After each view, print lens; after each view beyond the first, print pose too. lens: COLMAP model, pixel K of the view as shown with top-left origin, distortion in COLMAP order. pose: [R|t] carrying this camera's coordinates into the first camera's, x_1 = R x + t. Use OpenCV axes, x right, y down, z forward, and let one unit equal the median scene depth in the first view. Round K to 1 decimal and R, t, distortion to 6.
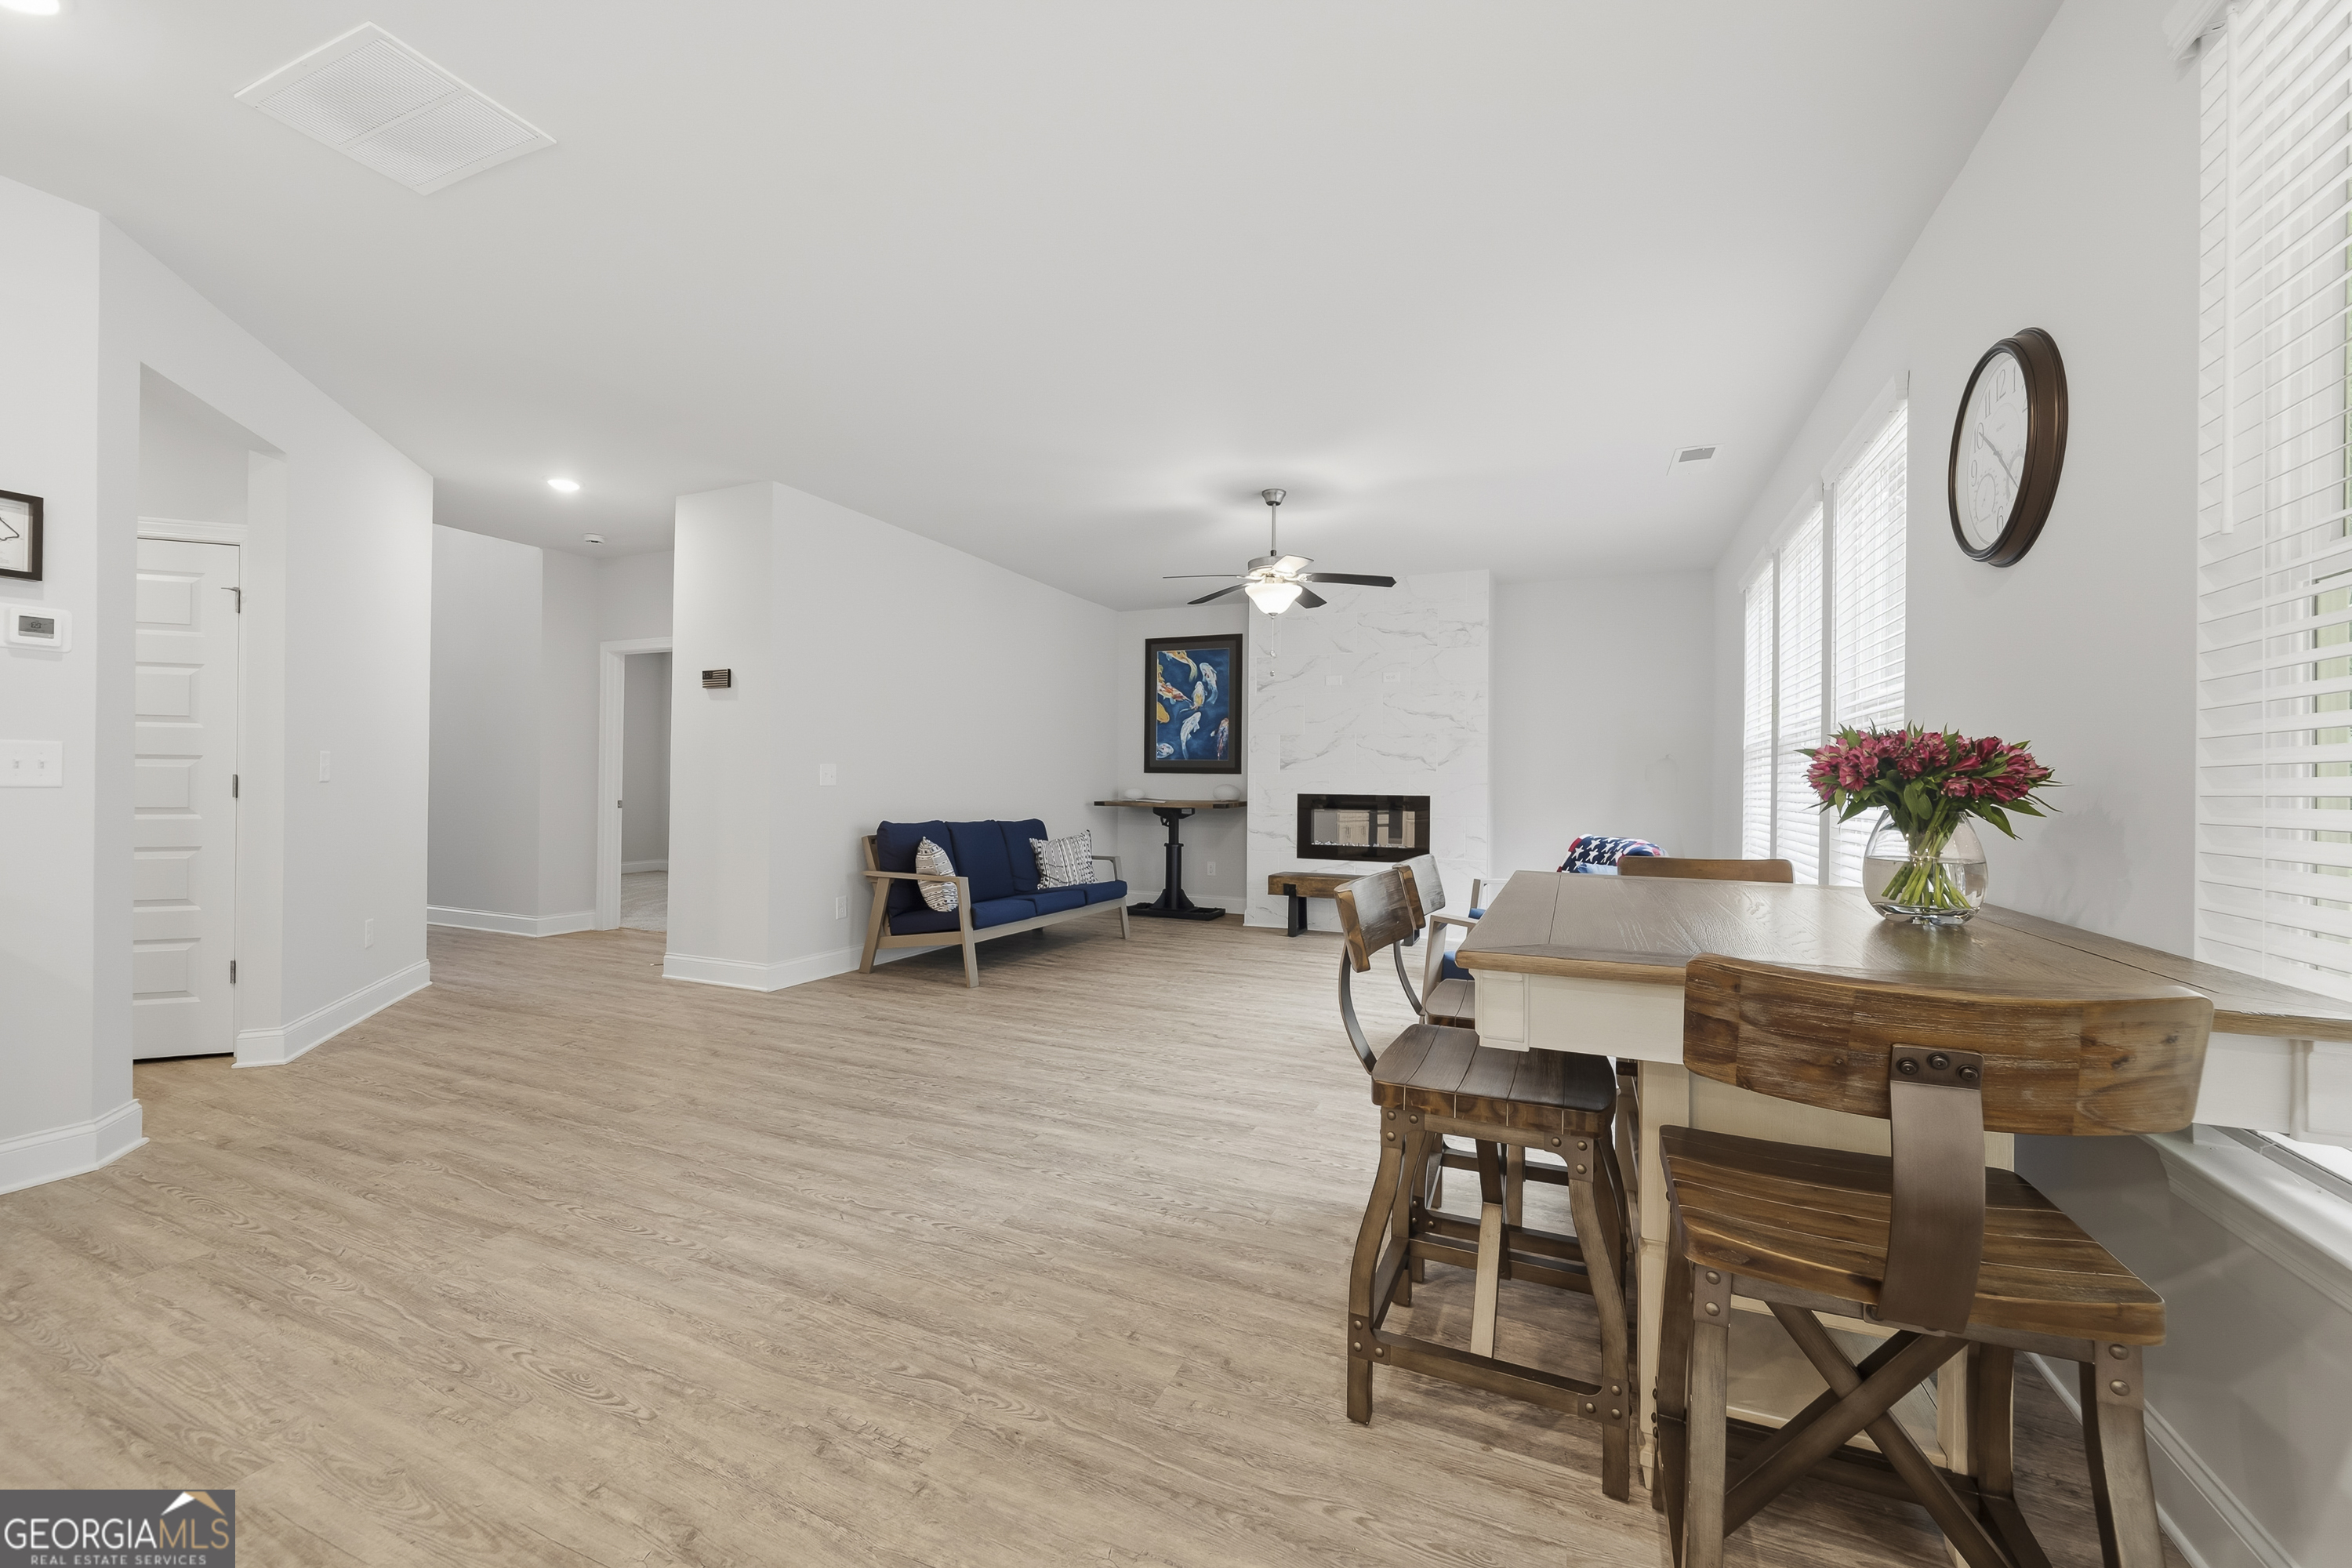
lens RADIAL K [[938.5, 0, 1165.0], [0, 938.5, 778.6], [0, 0, 1]] dist [-0.001714, -0.000432]
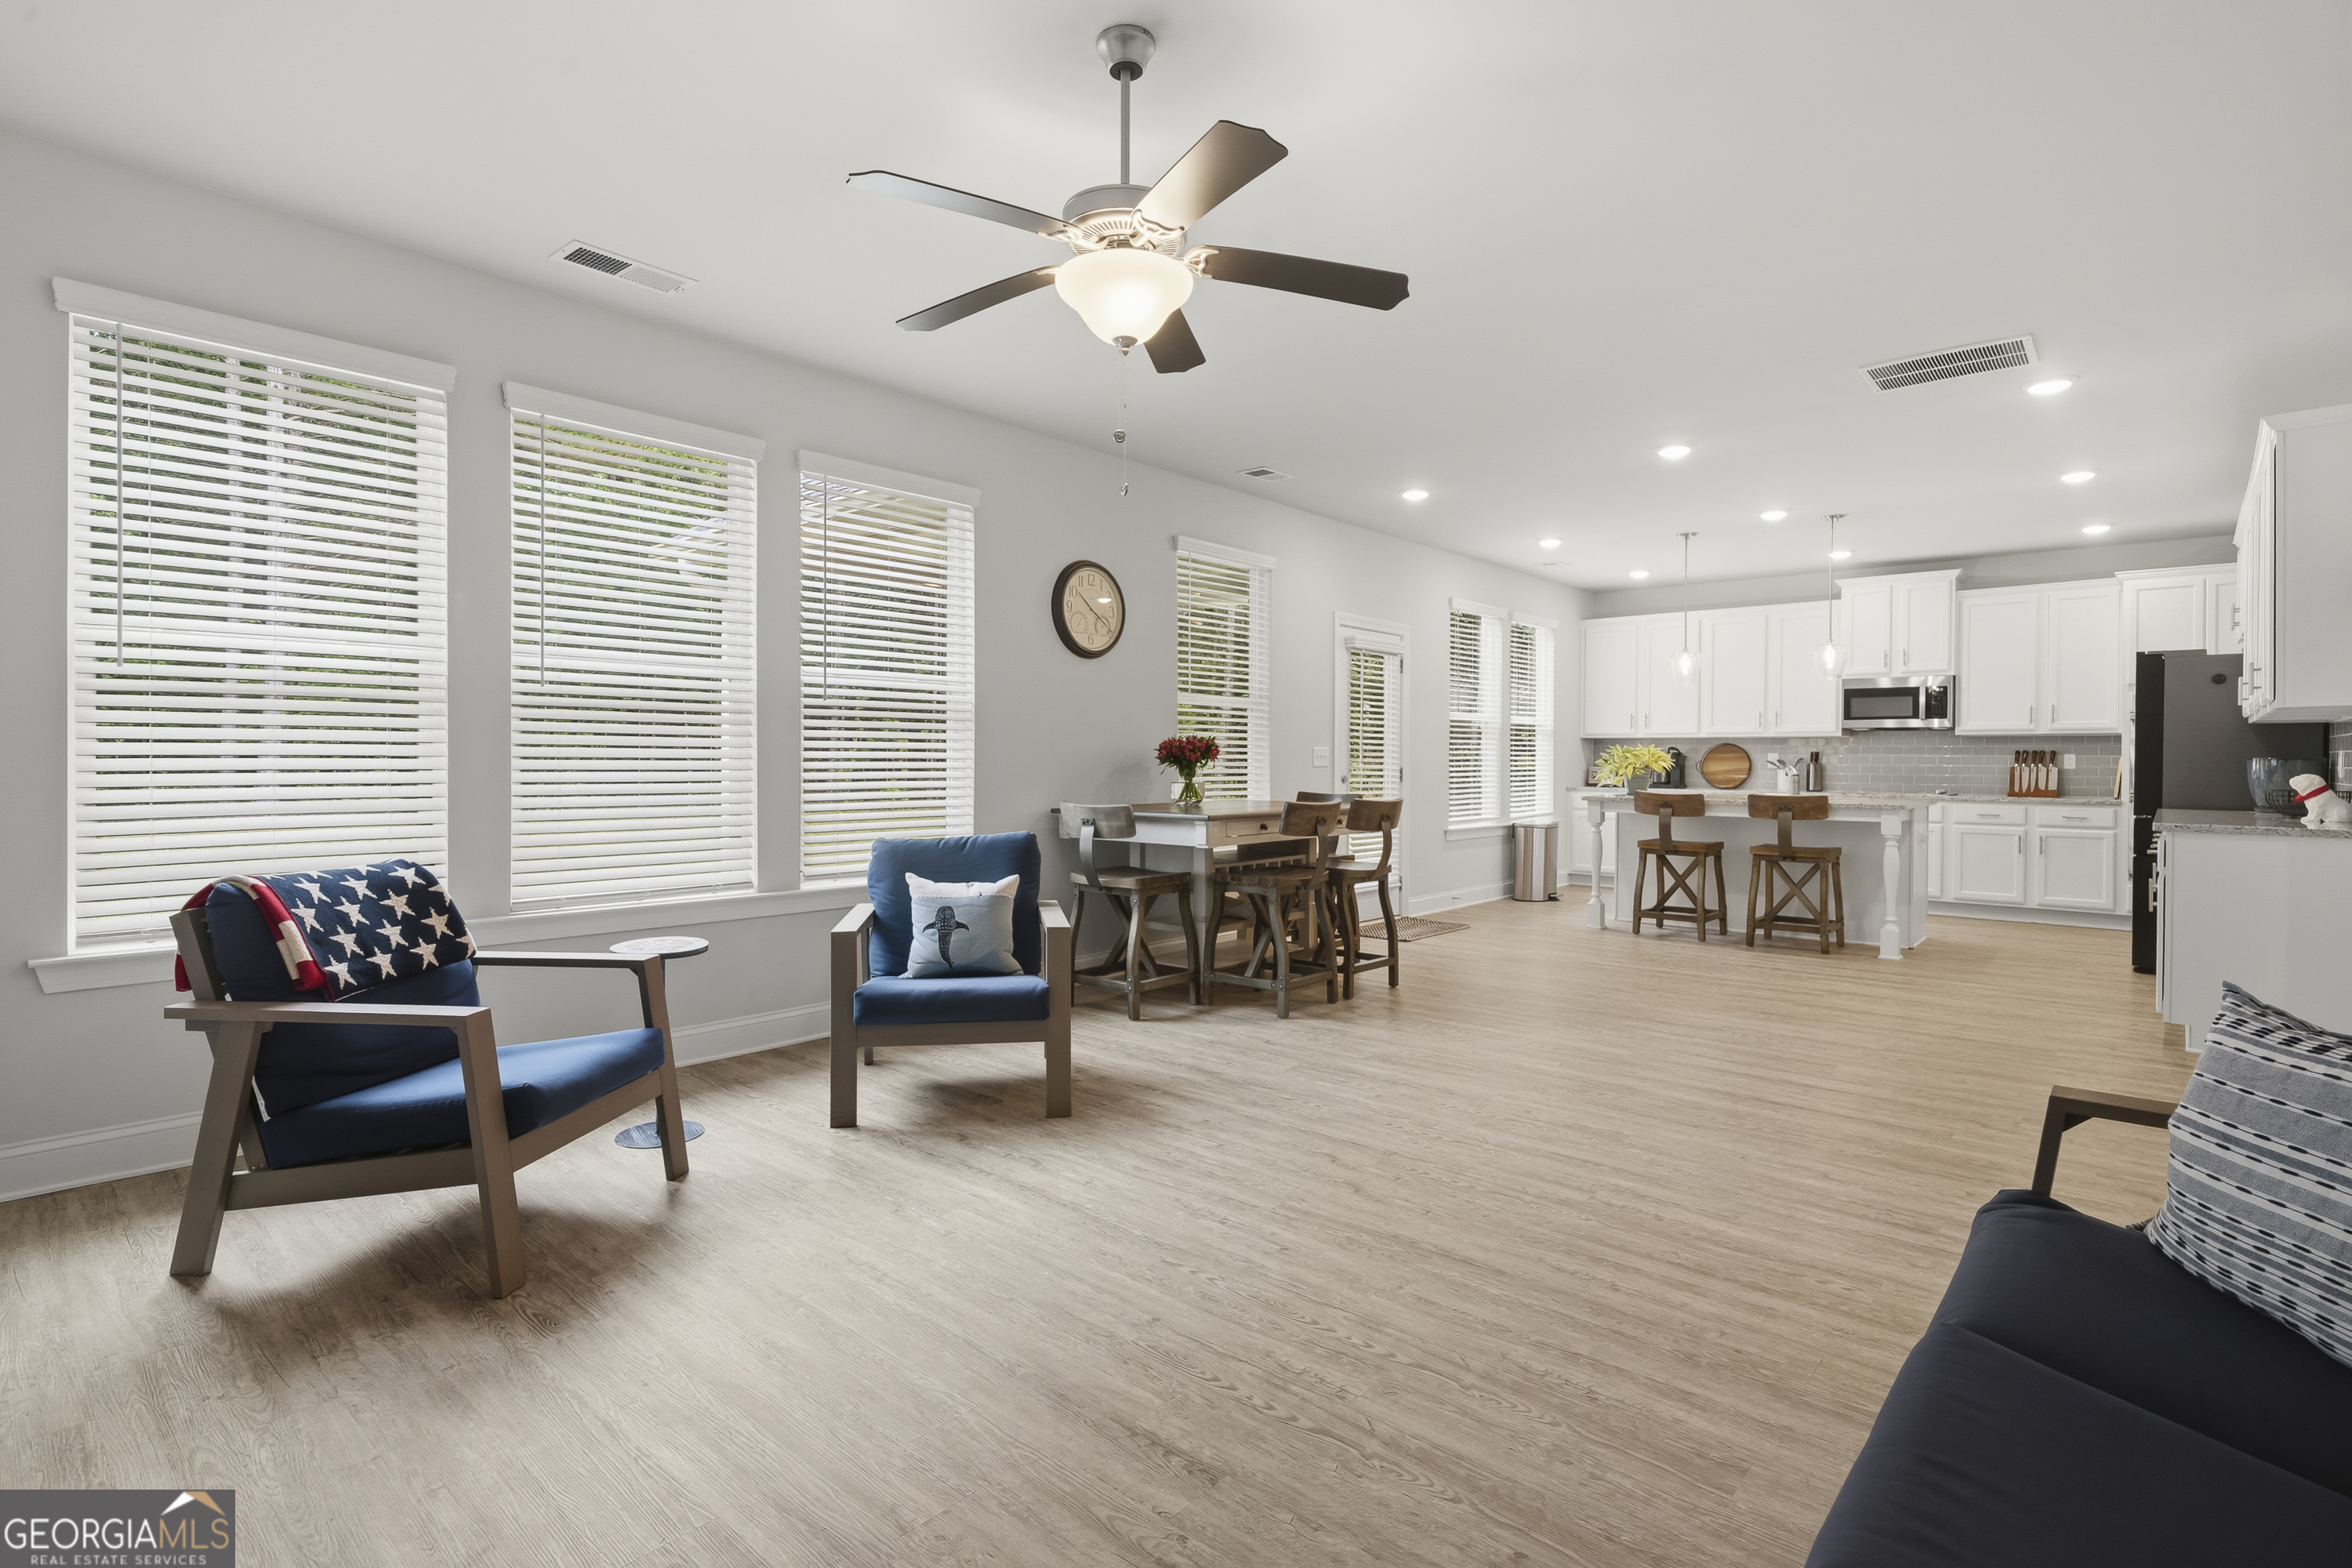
lens RADIAL K [[1126.0, 0, 1168.4], [0, 1126.0, 769.6], [0, 0, 1]] dist [-0.001380, 0.000067]
pose [[-0.951895, -0.020205, 0.305758, -0.056343], [-0.018198, 0.999790, 0.009415, 0.005963], [-0.305884, 0.003398, -0.952063, 1.493443]]
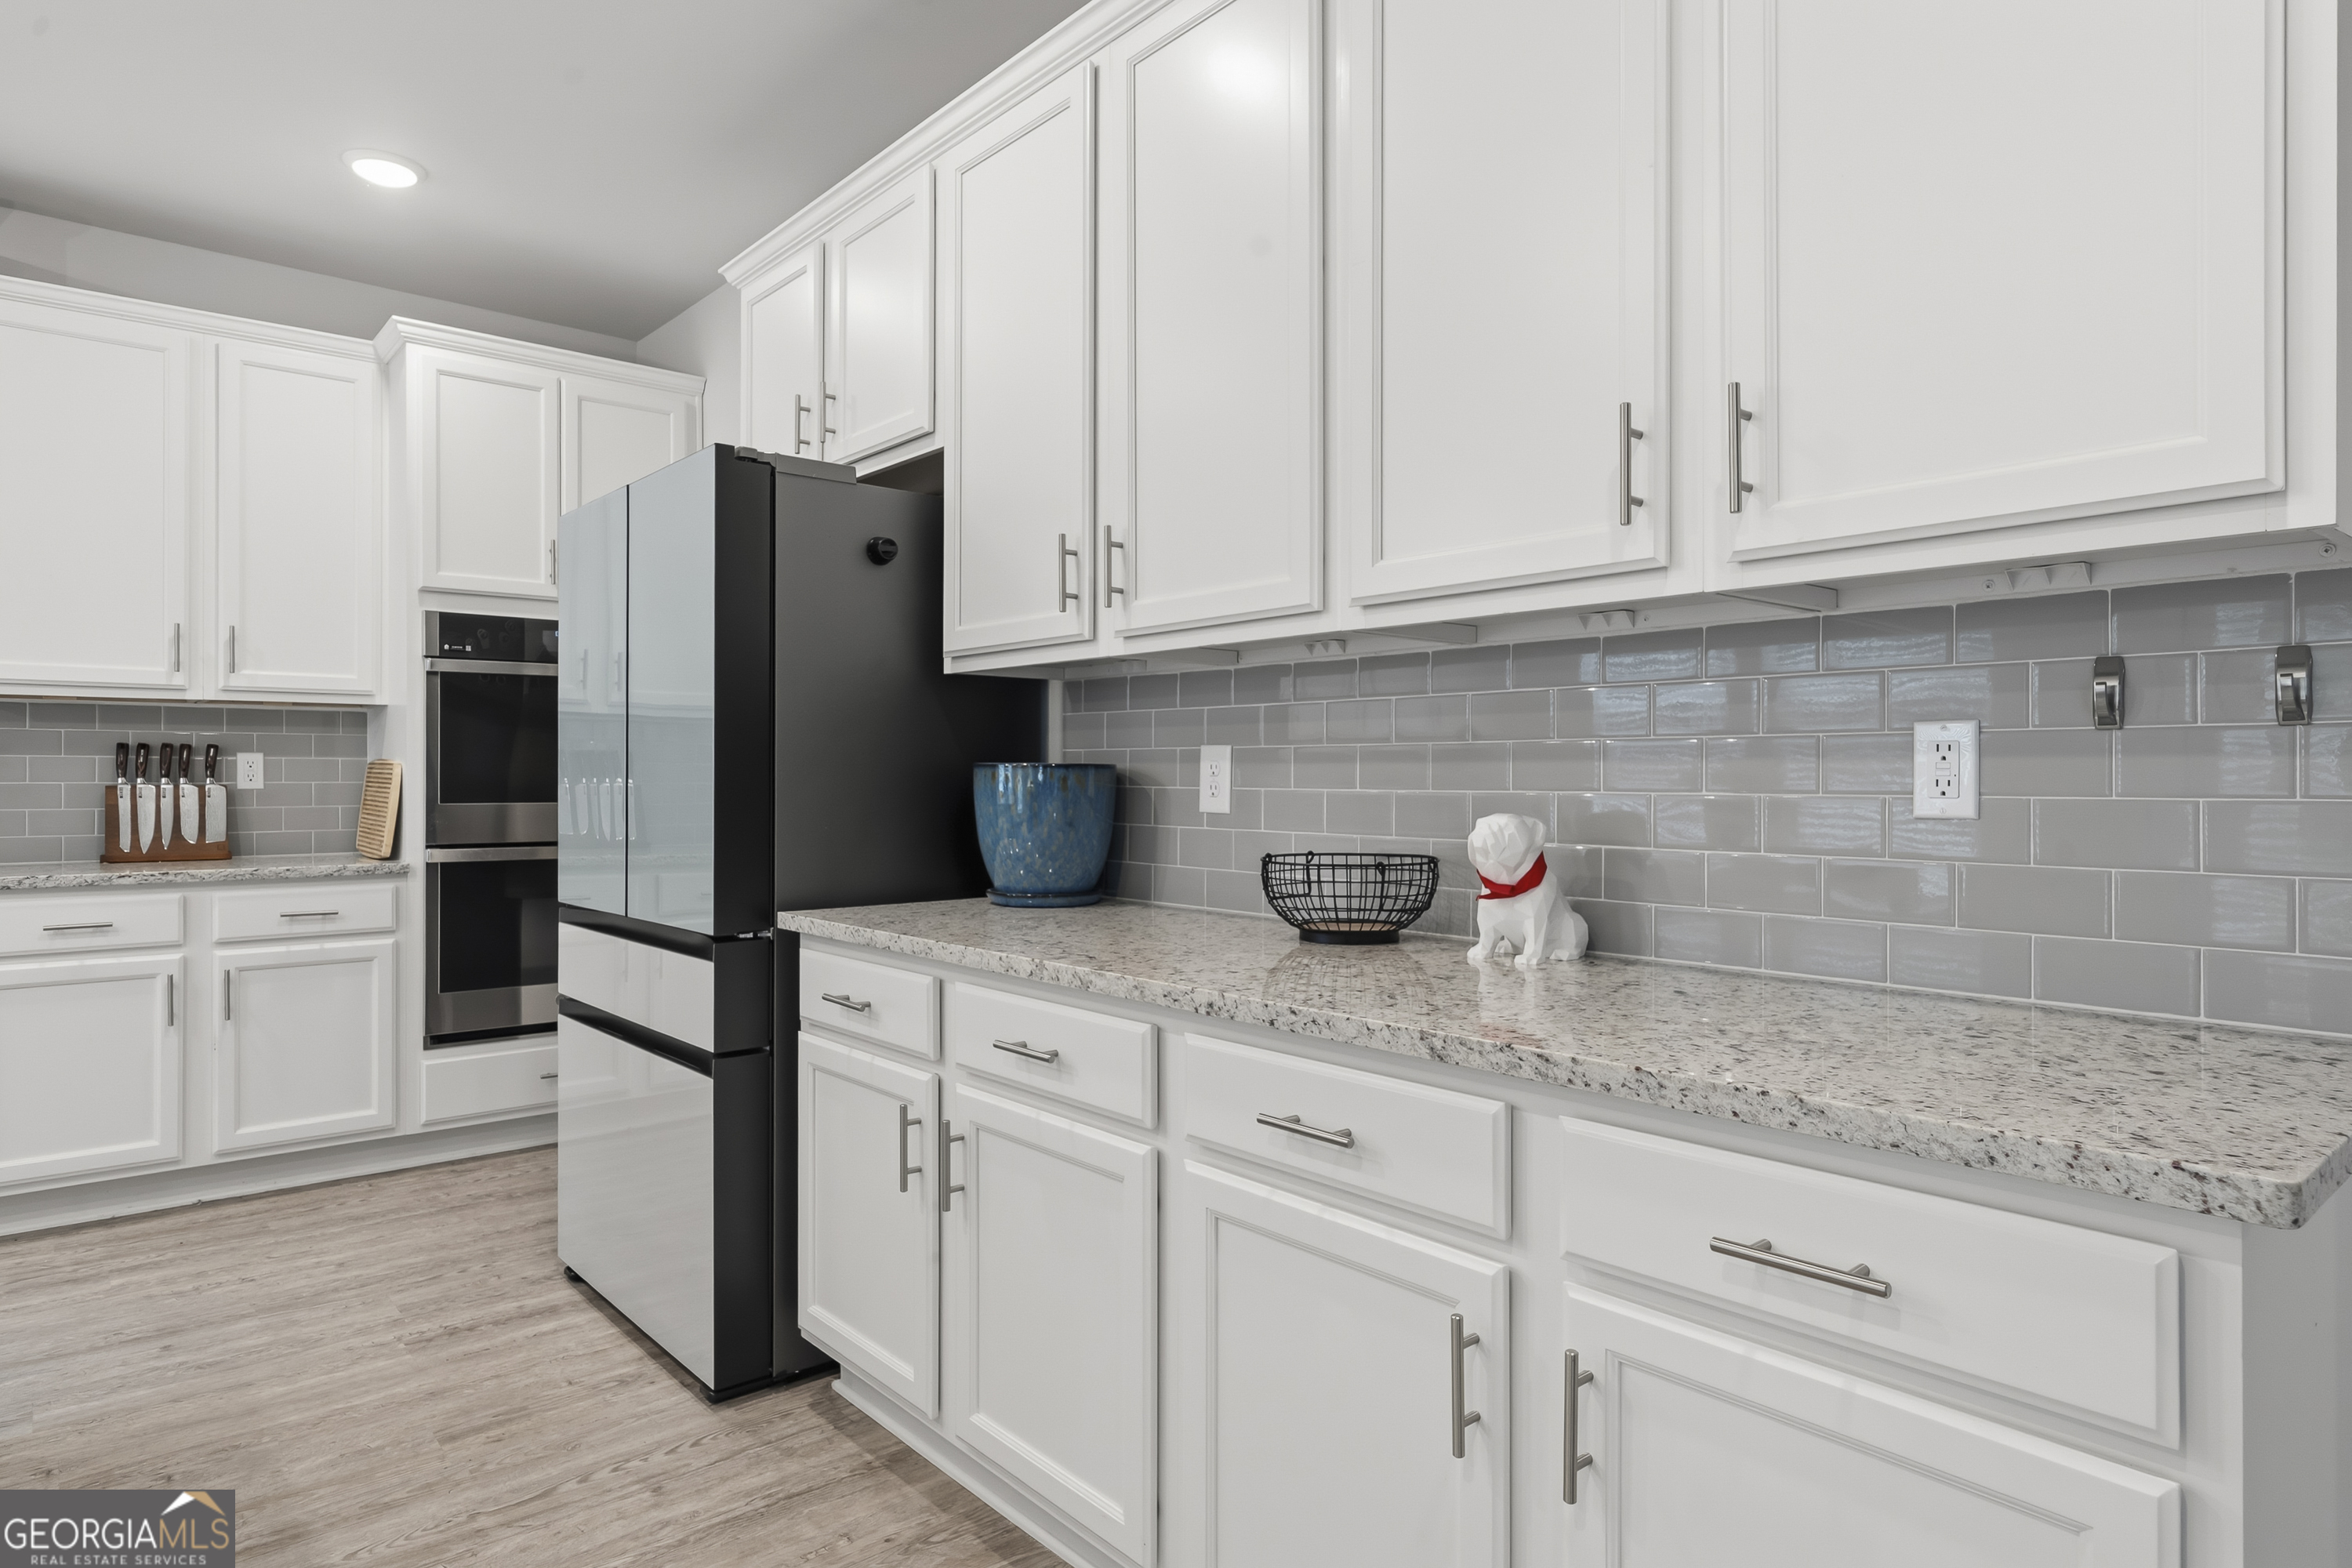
lens RADIAL K [[1334.1, 0, 1169.3], [0, 1334.1, 775.5], [0, 0, 1]] dist [0.000234, 0.000017]
pose [[-0.427865, -0.010959, -0.903776, -0.321858], [-0.003268, 0.999939, -0.010578, -0.005100], [0.903837, -0.001573, -0.427875, 0.347007]]
